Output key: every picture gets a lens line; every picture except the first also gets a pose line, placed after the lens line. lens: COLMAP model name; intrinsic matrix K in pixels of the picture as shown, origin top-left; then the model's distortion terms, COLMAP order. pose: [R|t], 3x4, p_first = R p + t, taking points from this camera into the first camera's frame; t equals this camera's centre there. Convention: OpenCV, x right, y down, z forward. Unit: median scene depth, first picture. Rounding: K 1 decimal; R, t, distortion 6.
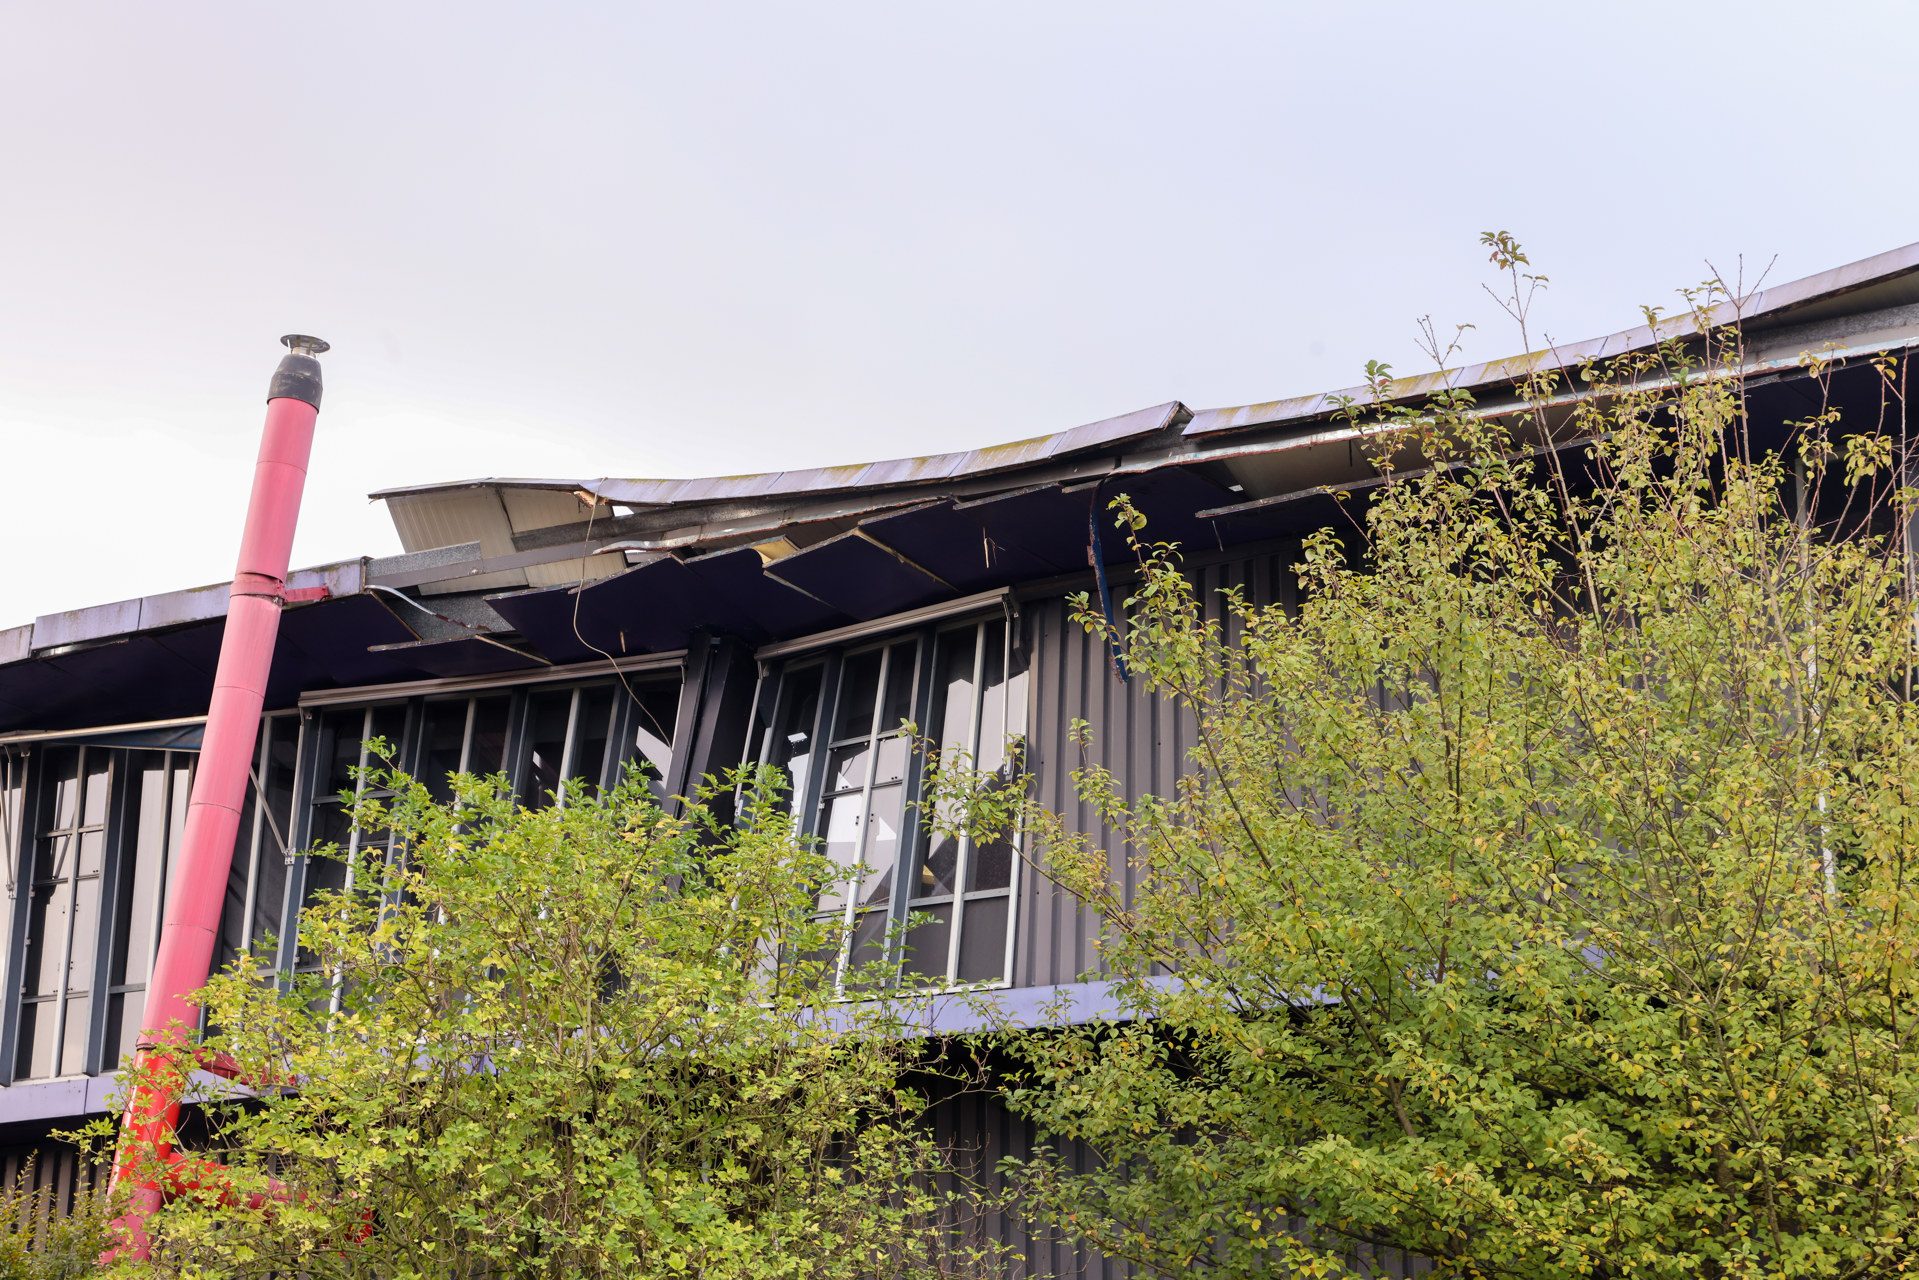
lens RADIAL K [[3272.1, 0, 1010.9], [0, 3272.1, 637.5], [0, 0, 1]] dist [0.170080, 0.298571]
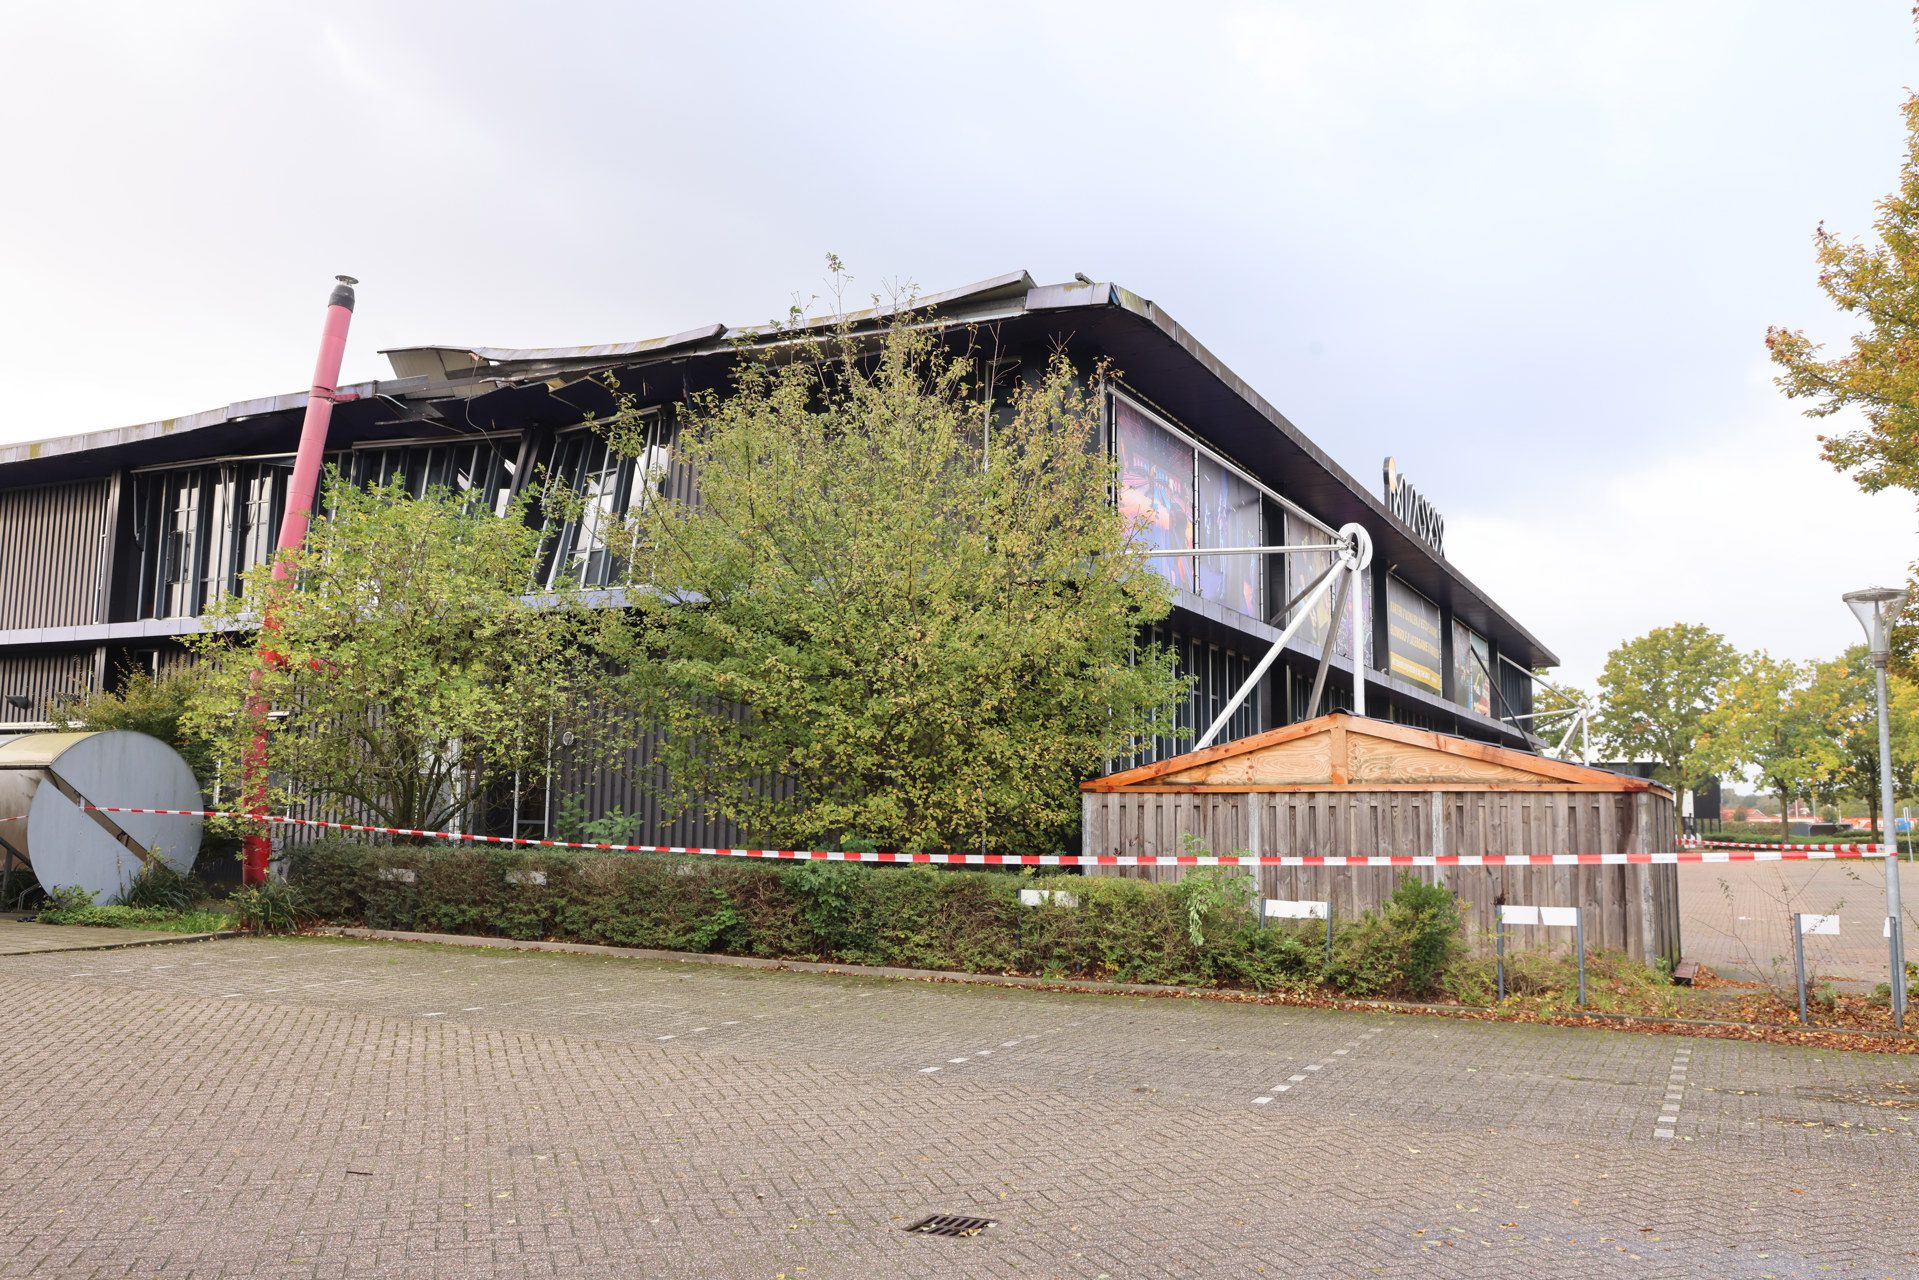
lens RADIAL K [[1531.1, 0, 959.5], [0, 1531.1, 640.0], [0, 0, 1]] dist [-0.045656, 0.007902]
pose [[0.996430, 0.024588, 0.080761, 0.113452], [-0.035851, 0.989342, 0.141127, -0.010679], [-0.076430, -0.143518, 0.986692, -0.039806]]
